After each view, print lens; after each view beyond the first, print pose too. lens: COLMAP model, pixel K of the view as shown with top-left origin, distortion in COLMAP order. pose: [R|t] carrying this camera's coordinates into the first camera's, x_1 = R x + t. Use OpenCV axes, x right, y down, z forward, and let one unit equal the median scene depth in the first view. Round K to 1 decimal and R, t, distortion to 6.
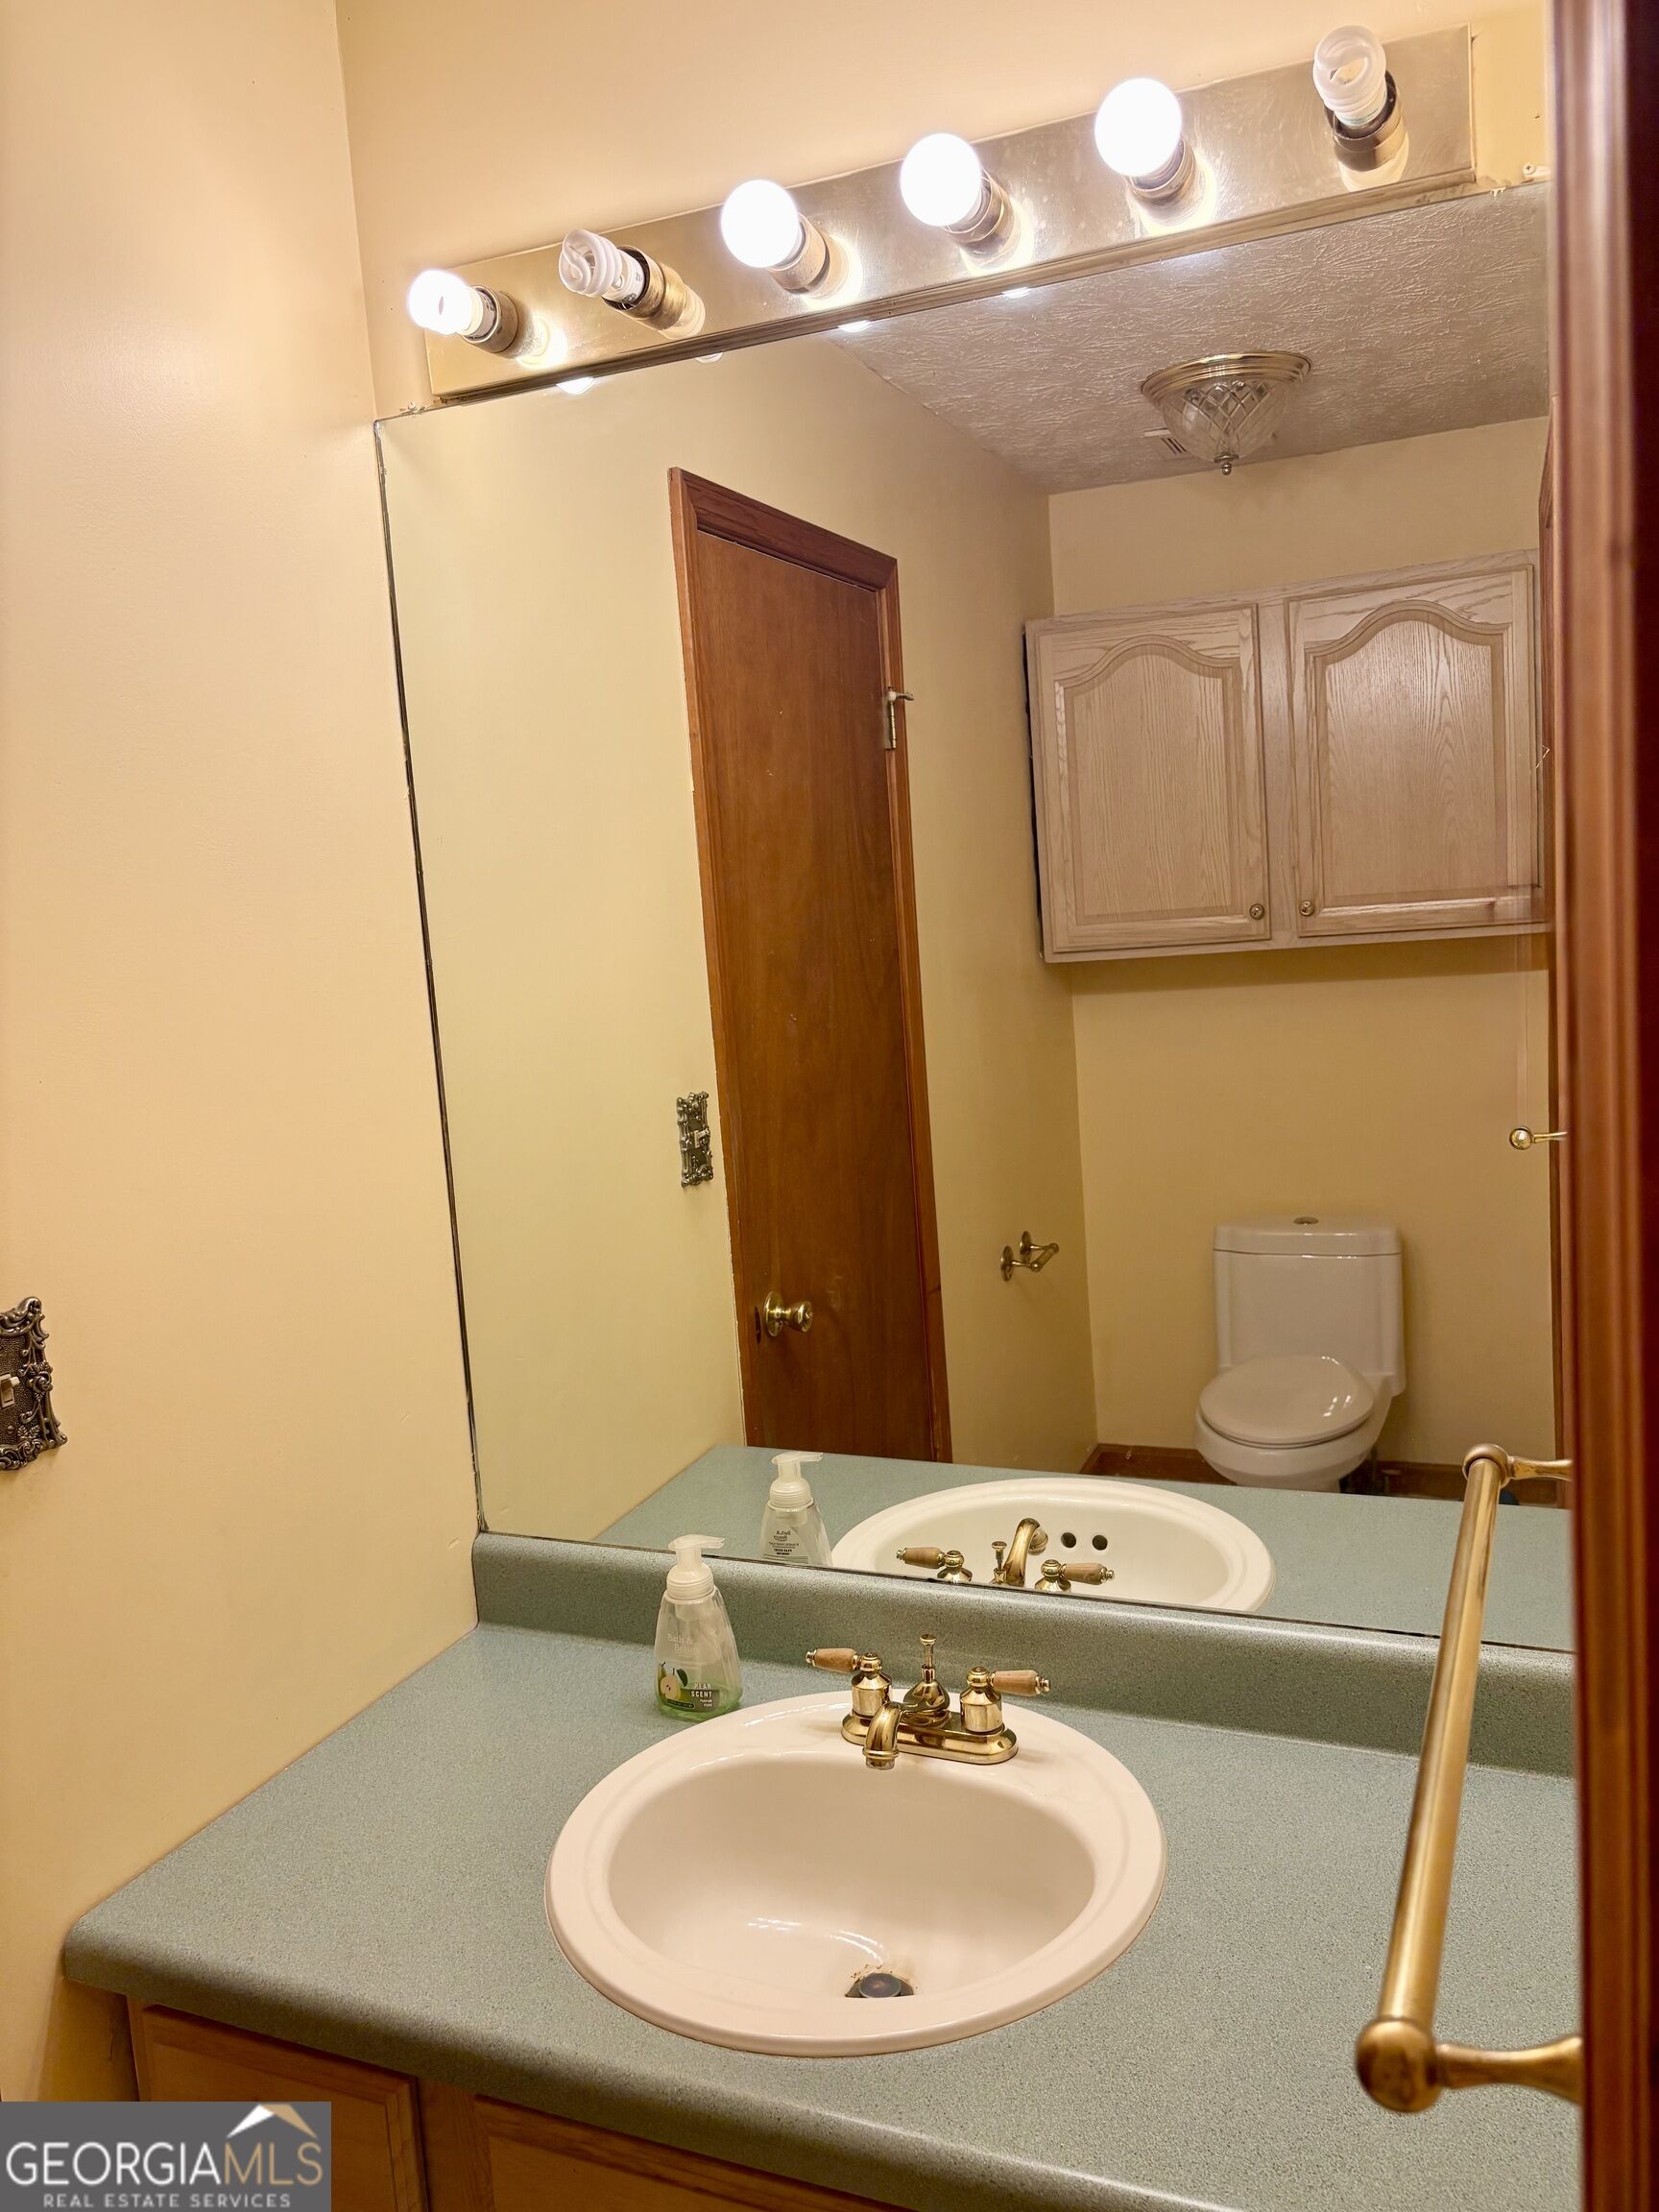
lens RADIAL K [[1676.5, 0, 834.3], [0, 1676.5, 1108.6], [0, 0, 1]] dist [0.010391, 0.008826]
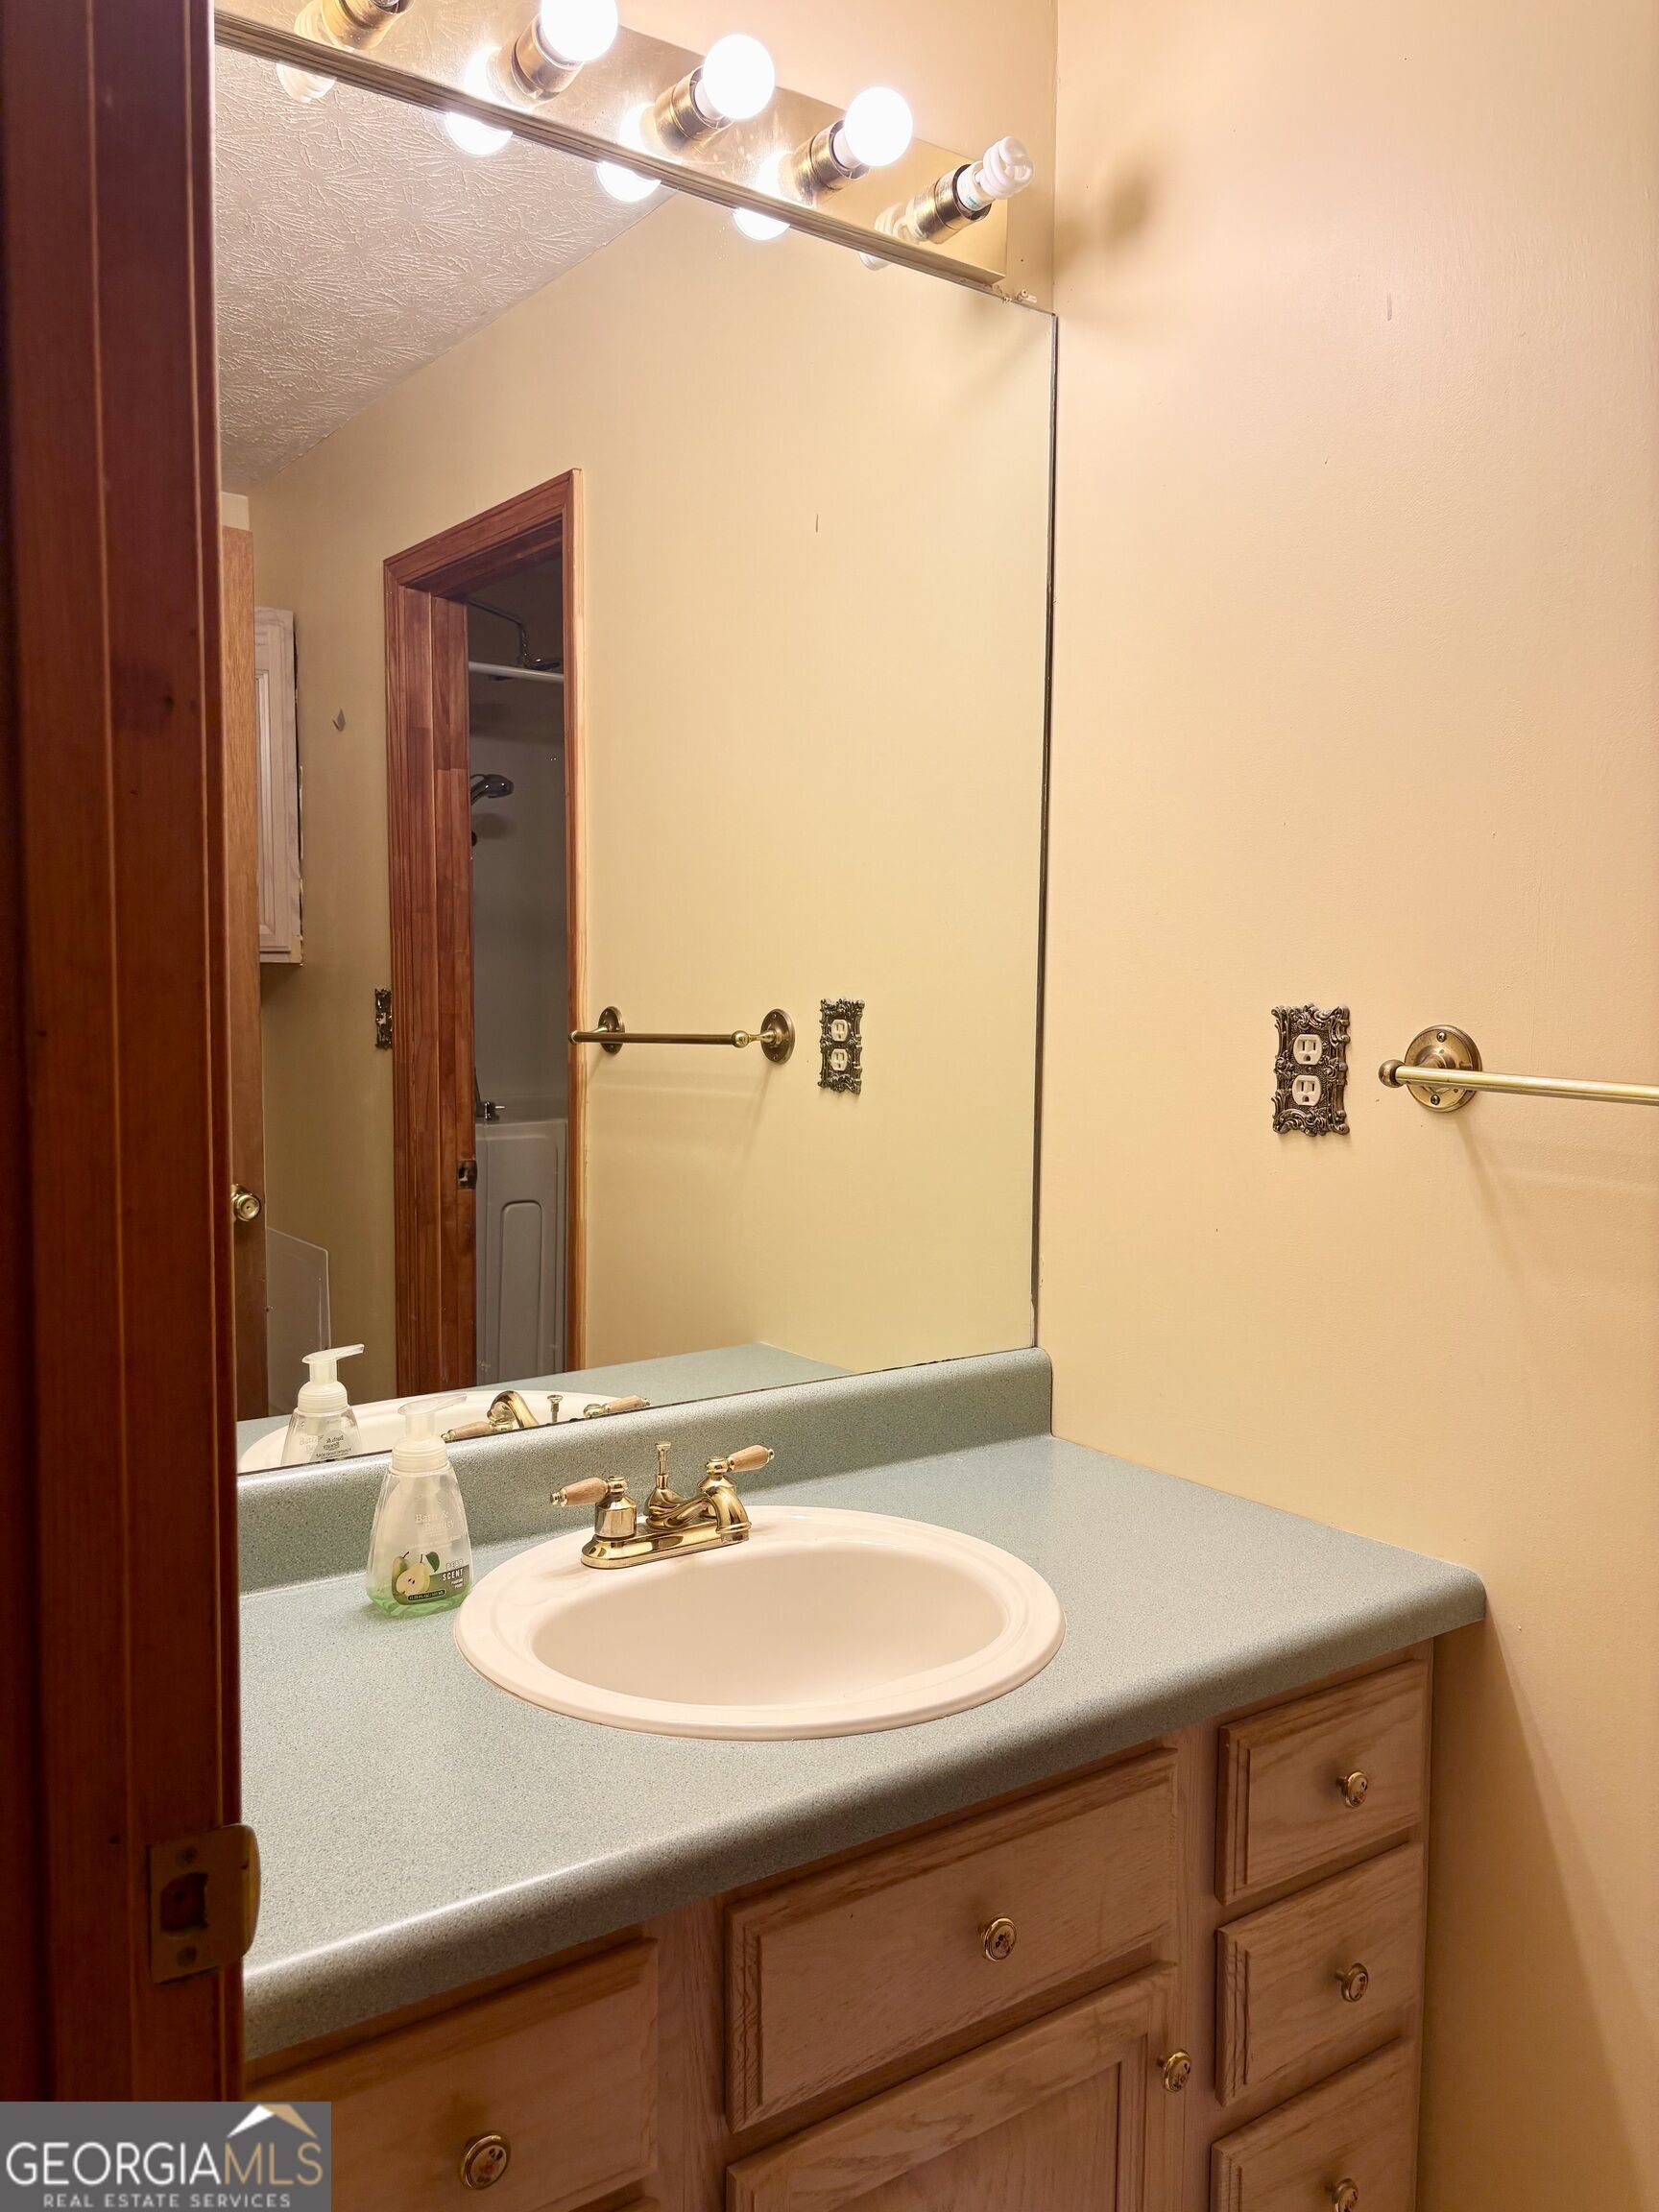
lens RADIAL K [[1676.5, 0, 834.1], [0, 1676.5, 1103.0], [0, 0, 1]] dist [0.010391, 0.008826]
pose [[0.509149, 0.015621, 0.860537, -0.763696], [0.066099, 0.996173, -0.057192, 0.171539], [-0.858137, 0.086000, 0.506167, 0.373012]]
